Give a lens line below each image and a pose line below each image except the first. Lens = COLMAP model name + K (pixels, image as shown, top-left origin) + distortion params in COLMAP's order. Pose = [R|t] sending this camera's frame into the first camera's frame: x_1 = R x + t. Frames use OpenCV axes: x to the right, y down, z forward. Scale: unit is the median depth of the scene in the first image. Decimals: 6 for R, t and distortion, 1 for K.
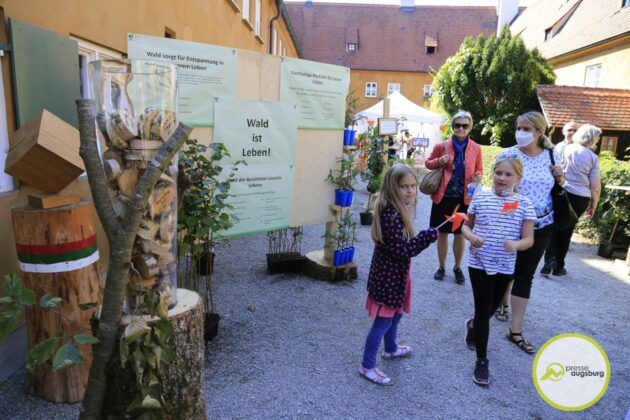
lens RADIAL K [[439.6, 0, 315.0], [0, 439.6, 210.0], [0, 0, 1]] dist [-0.076361, 0.002708]
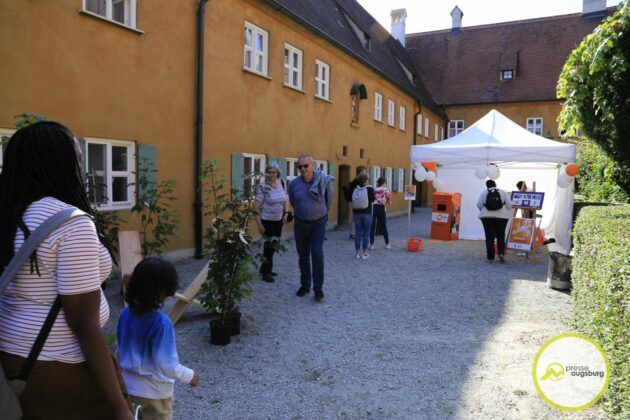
lens RADIAL K [[446.3, 0, 315.0], [0, 446.3, 210.0], [0, 0, 1]] dist [-0.101714, 0.072572]
pose [[0.902928, 0.006292, -0.429746, 0.260595], [-0.060593, 0.991770, -0.112788, -0.077944], [0.425500, 0.127879, 0.895878, 0.483242]]
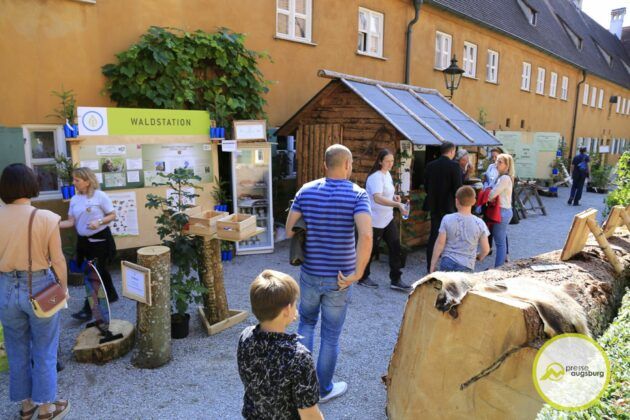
lens RADIAL K [[446.3, 0, 315.0], [0, 446.3, 210.0], [0, 0, 1]] dist [-0.101714, 0.072572]
pose [[0.723799, 0.098621, -0.682926, 0.302484], [-0.117879, 0.992857, 0.018444, 0.121067], [0.679867, 0.067153, 0.730254, -0.767388]]
